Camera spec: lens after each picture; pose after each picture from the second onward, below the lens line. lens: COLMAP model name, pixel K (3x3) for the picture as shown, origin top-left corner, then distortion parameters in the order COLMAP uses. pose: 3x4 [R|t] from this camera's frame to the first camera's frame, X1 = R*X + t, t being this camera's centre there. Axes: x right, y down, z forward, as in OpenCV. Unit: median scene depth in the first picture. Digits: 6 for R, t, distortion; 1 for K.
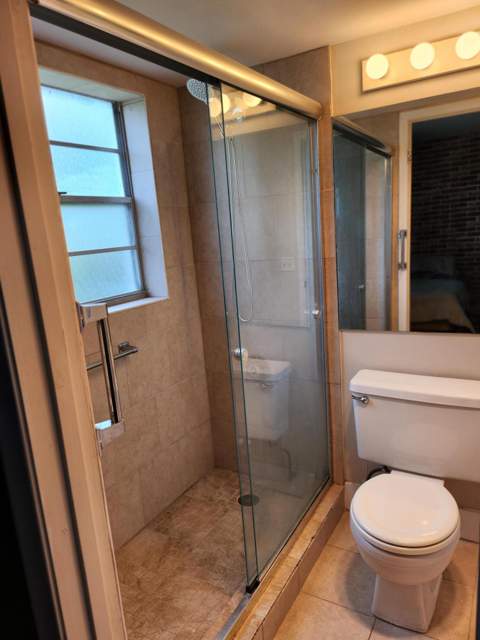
lens RADIAL K [[452.6, 0, 236.6], [0, 452.6, 328.7], [0, 0, 1]] dist [0.070274, -0.082721]
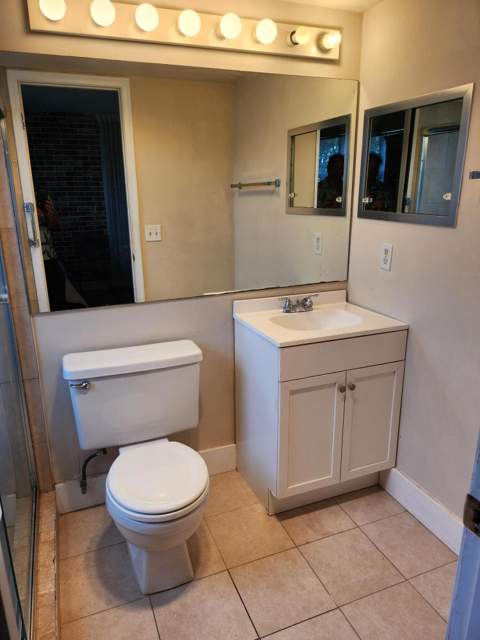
lens RADIAL K [[452.6, 0, 236.6], [0, 452.6, 328.7], [0, 0, 1]] dist [0.070274, -0.082721]
pose [[0.605670, -0.161718, 0.779109, -0.224351], [0.136110, 0.985755, 0.098802, -0.004259], [-0.783989, 0.046203, 0.619053, 0.190253]]
